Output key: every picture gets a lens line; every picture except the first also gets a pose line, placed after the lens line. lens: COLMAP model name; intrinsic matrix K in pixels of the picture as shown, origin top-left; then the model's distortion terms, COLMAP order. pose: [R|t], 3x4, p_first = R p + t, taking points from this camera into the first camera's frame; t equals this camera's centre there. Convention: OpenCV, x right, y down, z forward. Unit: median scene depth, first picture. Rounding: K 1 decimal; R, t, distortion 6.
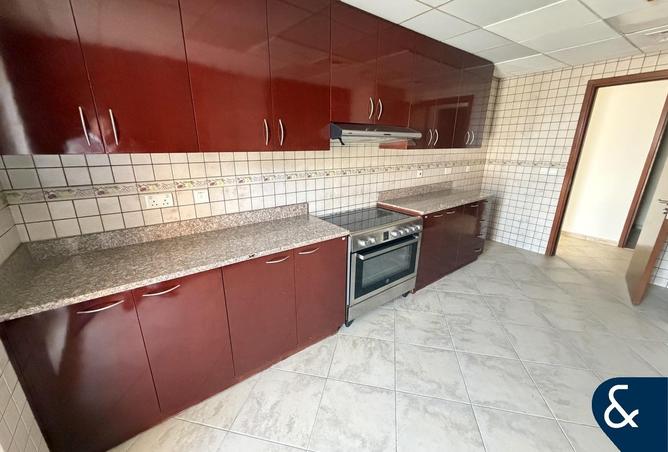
lens RADIAL K [[265.6, 0, 334.0], [0, 265.6, 226.0], [0, 0, 1]] dist [-0.000404, 0.000120]
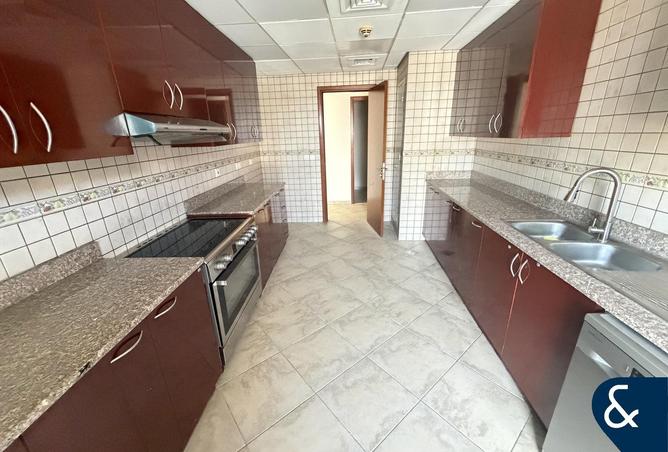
lens RADIAL K [[265.6, 0, 334.0], [0, 265.6, 226.0], [0, 0, 1]] dist [-0.000404, 0.000120]
pose [[0.624036, -0.276053, 0.731009, -0.175935], [0.260999, 0.955425, 0.137995, -0.054626], [-0.736518, 0.104679, 0.668269, 0.153141]]
